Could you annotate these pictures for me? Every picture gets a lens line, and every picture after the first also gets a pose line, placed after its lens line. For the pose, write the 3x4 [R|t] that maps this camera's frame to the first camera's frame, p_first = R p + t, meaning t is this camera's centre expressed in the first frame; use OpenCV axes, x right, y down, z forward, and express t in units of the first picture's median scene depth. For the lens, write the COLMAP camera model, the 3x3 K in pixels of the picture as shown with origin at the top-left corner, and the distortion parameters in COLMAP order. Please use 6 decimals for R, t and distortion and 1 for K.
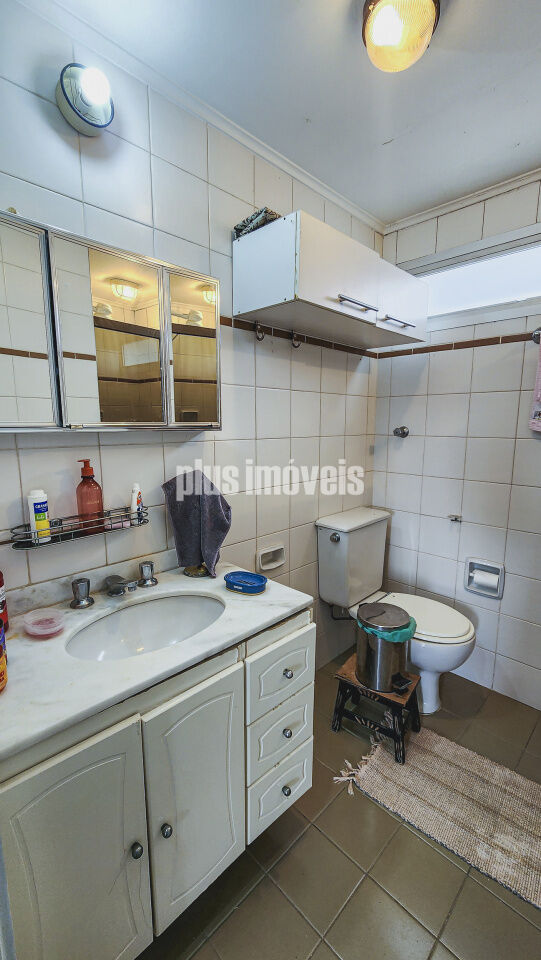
lens RADIAL K [[394.4, 0, 270.4], [0, 394.4, 482.2], [0, 0, 1]] dist [0.002580, -0.000312]
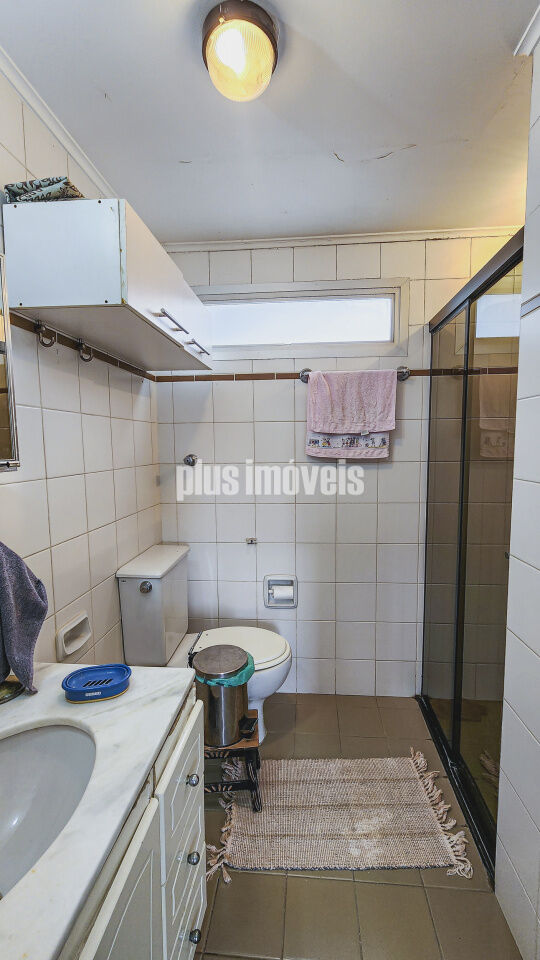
lens RADIAL K [[409.1, 0, 272.1], [0, 409.1, 481.1], [0, 0, 1]] dist [-0.001517, -0.000121]
pose [[0.762946, -0.070297, 0.642629, -0.197252], [0.111725, 0.993450, -0.023969, -0.038420], [-0.636735, 0.090085, 0.765803, 0.149410]]
